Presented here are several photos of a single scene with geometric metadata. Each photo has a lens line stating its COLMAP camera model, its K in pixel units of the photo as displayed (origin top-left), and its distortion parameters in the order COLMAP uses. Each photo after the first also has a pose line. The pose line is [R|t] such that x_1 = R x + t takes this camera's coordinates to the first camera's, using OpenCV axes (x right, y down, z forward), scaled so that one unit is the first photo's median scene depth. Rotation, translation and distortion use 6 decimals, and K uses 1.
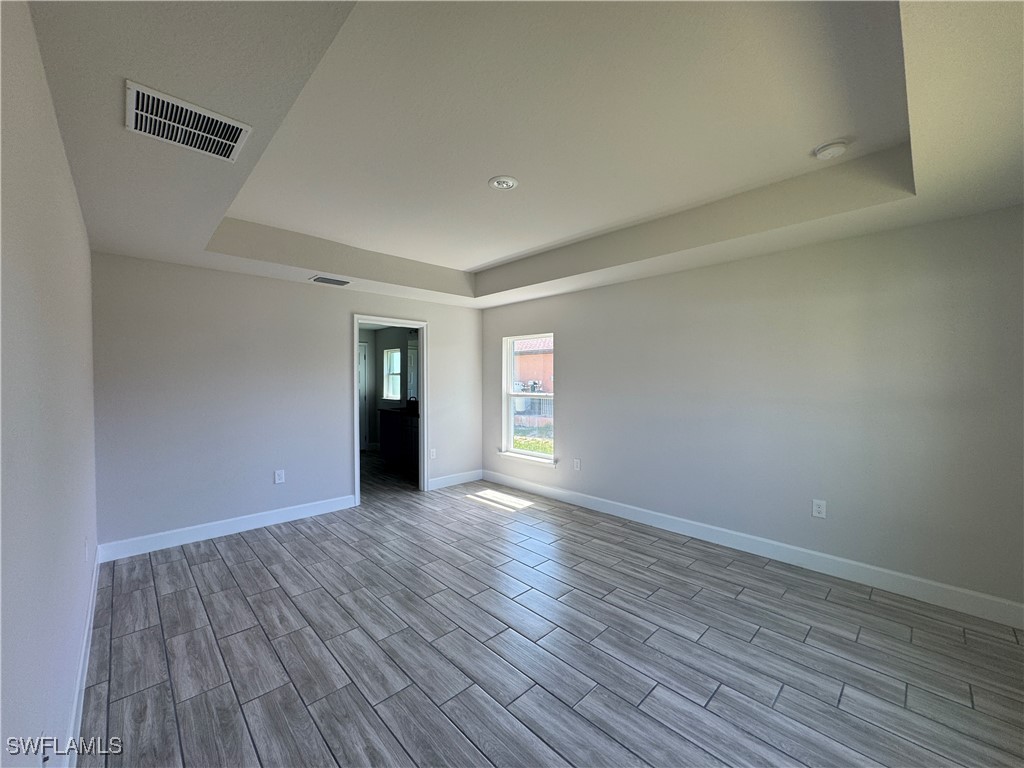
lens RADIAL K [[406.3, 0, 509.4], [0, 406.3, 382.9], [0, 0, 1]] dist [-0.001614, 0.000210]
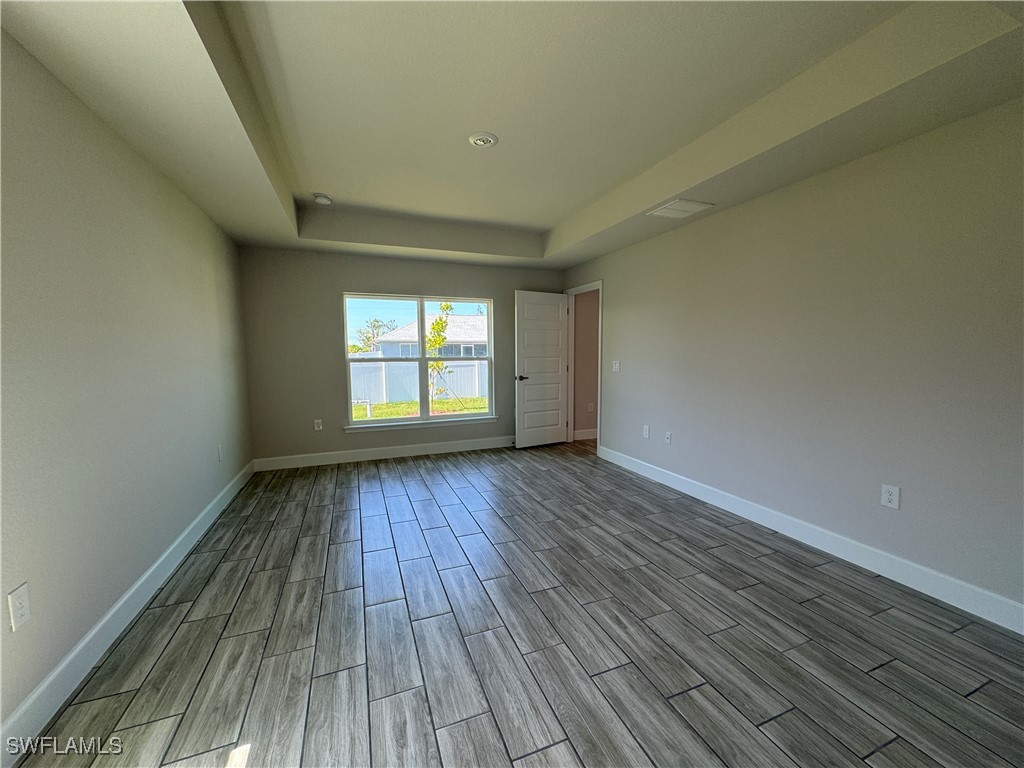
lens RADIAL K [[406.3, 0, 510.5], [0, 406.3, 390.2], [0, 0, 1]] dist [-0.001614, 0.000210]
pose [[-0.924831, -0.029020, 0.379269, -0.465768], [0.011101, 0.994602, 0.103172, 0.028760], [-0.380216, 0.099626, -0.919516, 1.919504]]
